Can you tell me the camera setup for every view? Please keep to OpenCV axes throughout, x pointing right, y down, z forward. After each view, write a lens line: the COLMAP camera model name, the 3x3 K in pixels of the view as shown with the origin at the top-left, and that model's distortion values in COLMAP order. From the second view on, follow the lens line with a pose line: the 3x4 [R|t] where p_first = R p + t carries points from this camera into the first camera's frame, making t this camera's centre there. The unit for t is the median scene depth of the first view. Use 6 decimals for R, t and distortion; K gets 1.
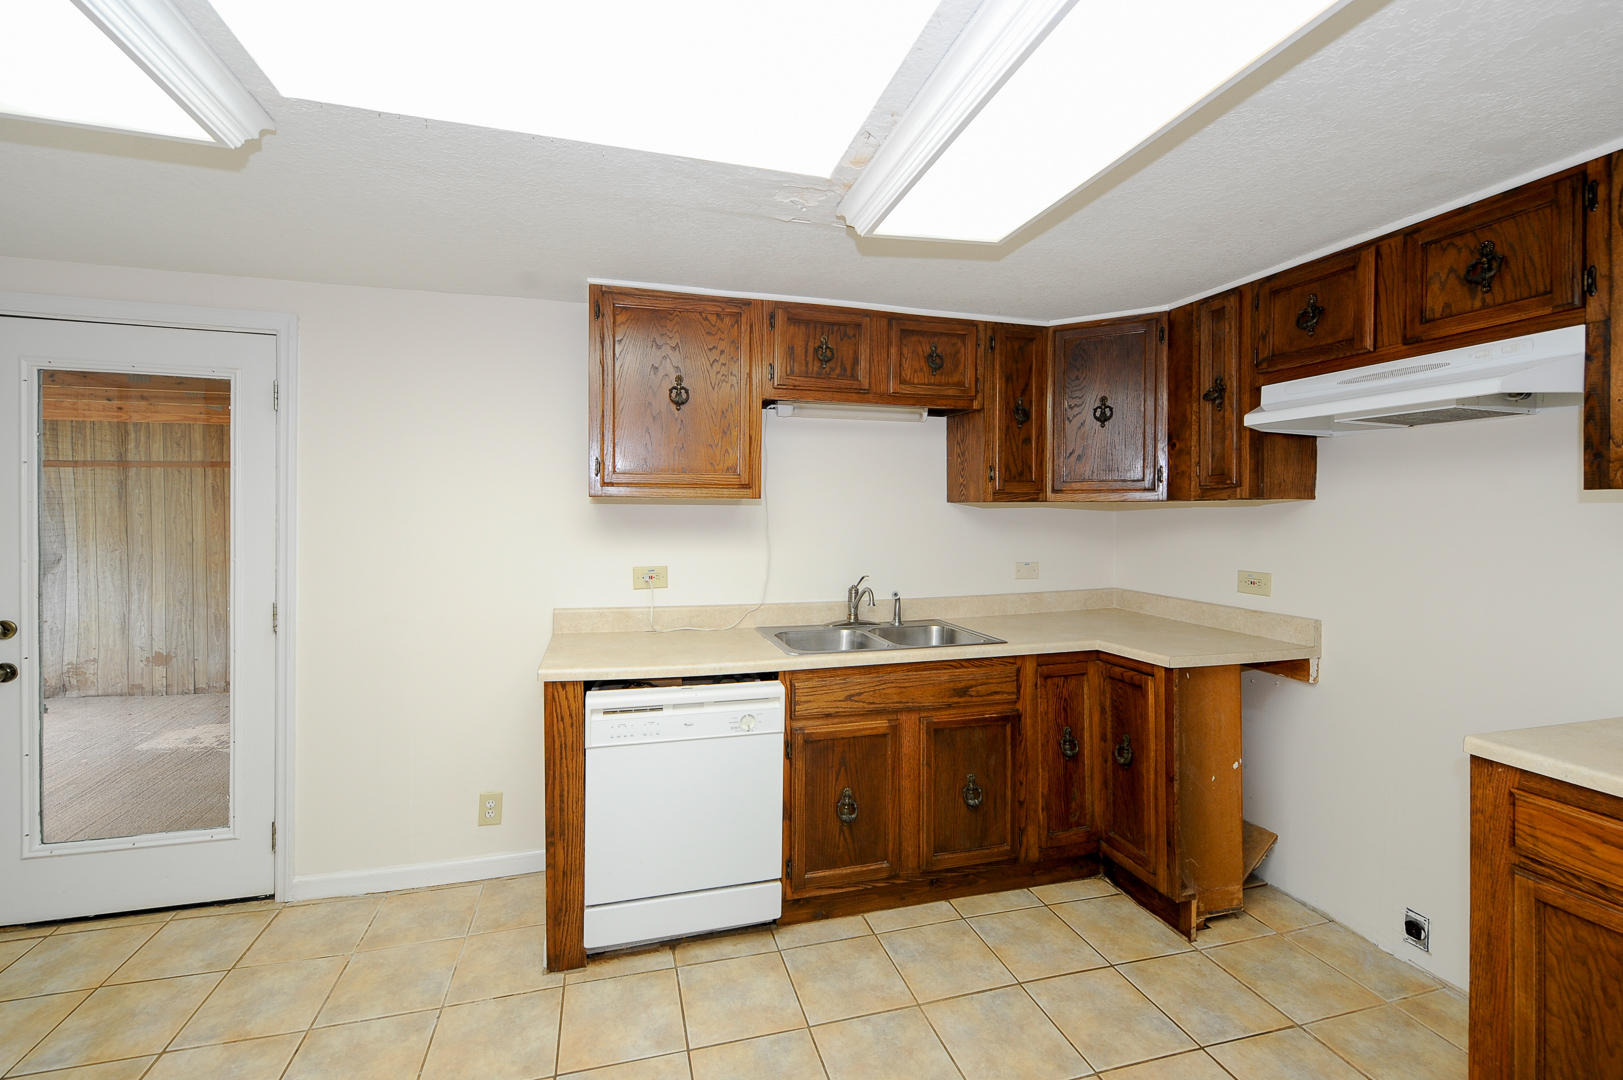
lens RADIAL K [[652.8, 0, 783.4], [0, 652.8, 516.7], [0, 0, 1]] dist [-0.000642, -0.000639]
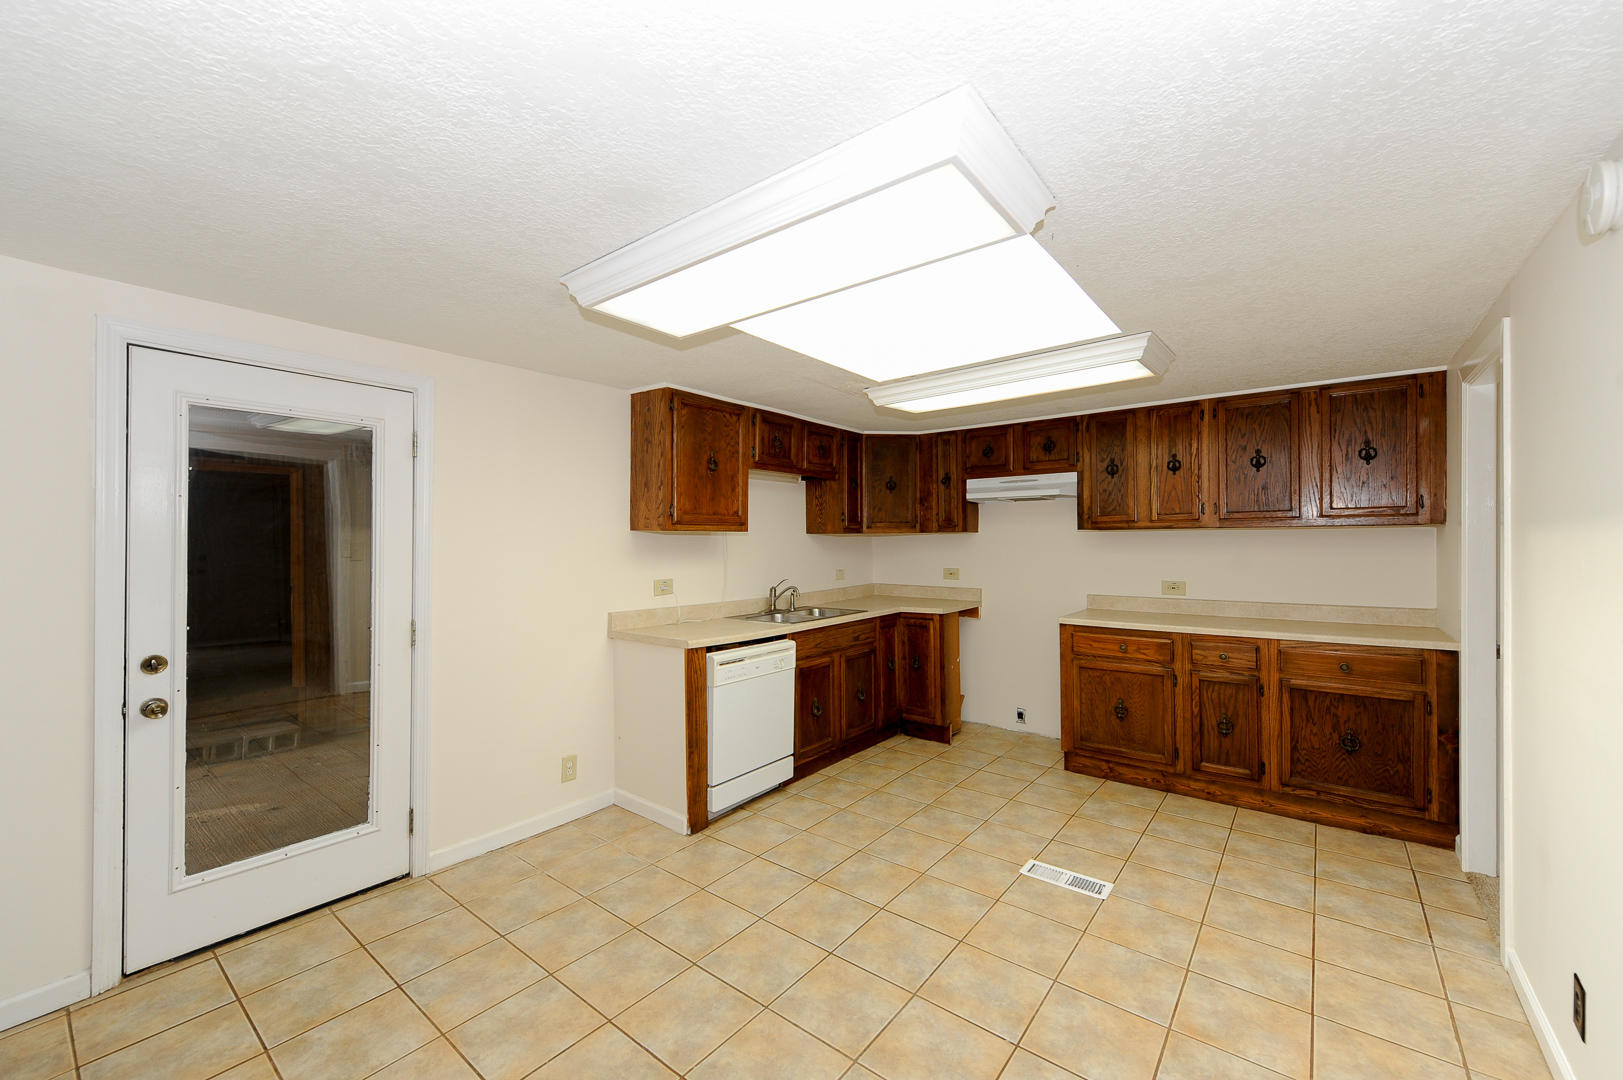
lens RADIAL K [[629.9, 0, 811.5], [0, 629.9, 540.0], [0, 0, 1]] dist [-0.001518, -0.000297]
pose [[0.800546, -0.006317, 0.599238, -0.887939], [0.011626, 0.999920, -0.004991, 0.002073], [-0.599159, 0.010962, 0.800555, -0.334608]]
